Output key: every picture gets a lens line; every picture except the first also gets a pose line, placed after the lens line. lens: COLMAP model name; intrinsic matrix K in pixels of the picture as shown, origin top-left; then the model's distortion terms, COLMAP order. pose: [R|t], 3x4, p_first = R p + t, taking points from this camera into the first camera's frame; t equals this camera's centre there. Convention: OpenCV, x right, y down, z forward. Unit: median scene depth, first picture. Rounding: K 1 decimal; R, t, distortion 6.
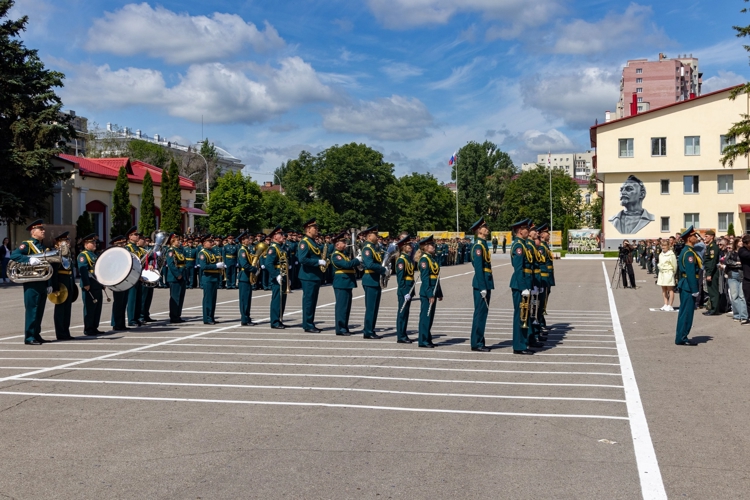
lens RADIAL K [[919.2, 0, 385.5], [0, 919.2, 246.6], [0, 0, 1]] dist [0.016931, 0.002866]
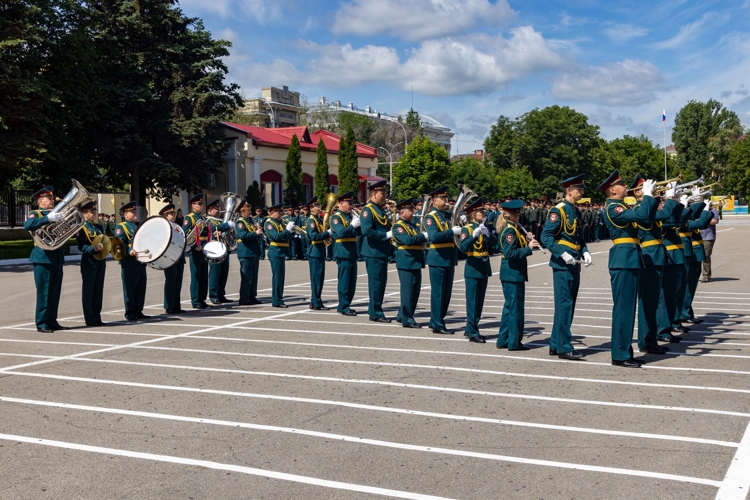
lens RADIAL K [[897.8, 0, 385.3], [0, 897.8, 254.0], [0, 0, 1]] dist [0.026448, -0.009556]
pose [[0.970225, 0.000458, -0.242206, 0.021275], [0.010130, 0.999046, 0.042469, 0.000210], [0.241995, -0.043658, 0.969295, 0.045164]]
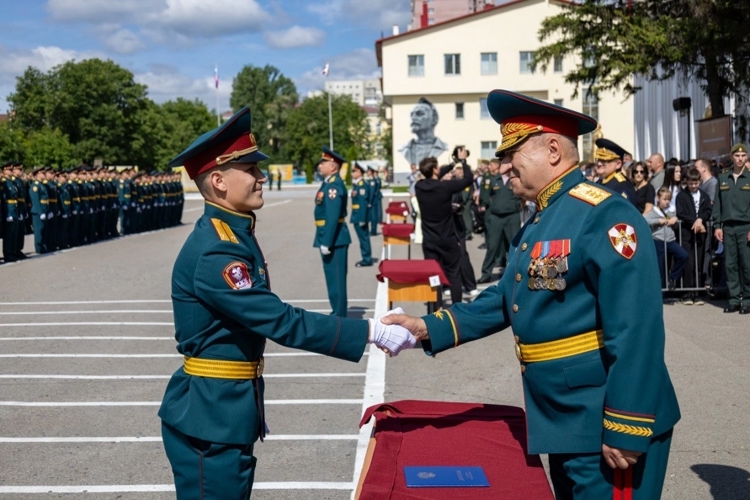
lens RADIAL K [[965.5, 0, 362.8], [0, 965.5, 247.7], [0, 0, 1]] dist [0.025498, 0.068066]
pose [[0.980636, -0.028204, 0.193797, 0.028540], [0.015118, 0.997525, 0.068672, 0.000233], [-0.195254, -0.064413, 0.978635, 0.100195]]
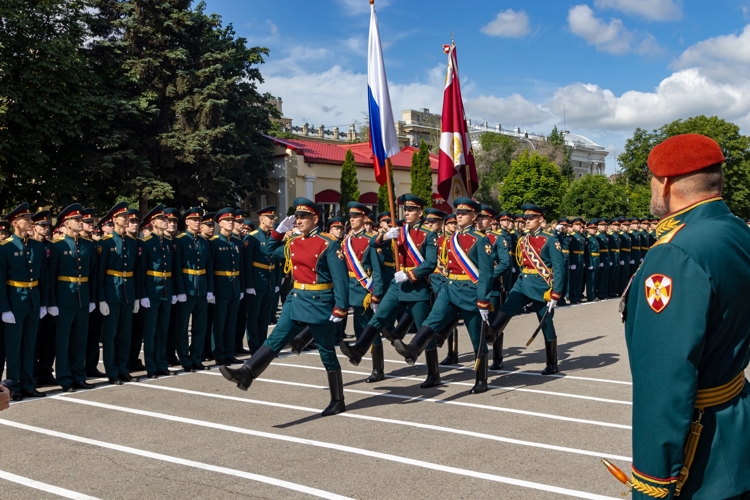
lens RADIAL K [[855.3, 0, 386.9], [0, 855.3, 250.4], [0, 0, 1]] dist [0.002942, 0.031030]
pose [[0.900114, -0.010658, -0.435525, 0.052473], [0.017889, 0.999762, 0.012507, -0.000130], [0.435288, -0.019049, 0.900090, 0.143376]]
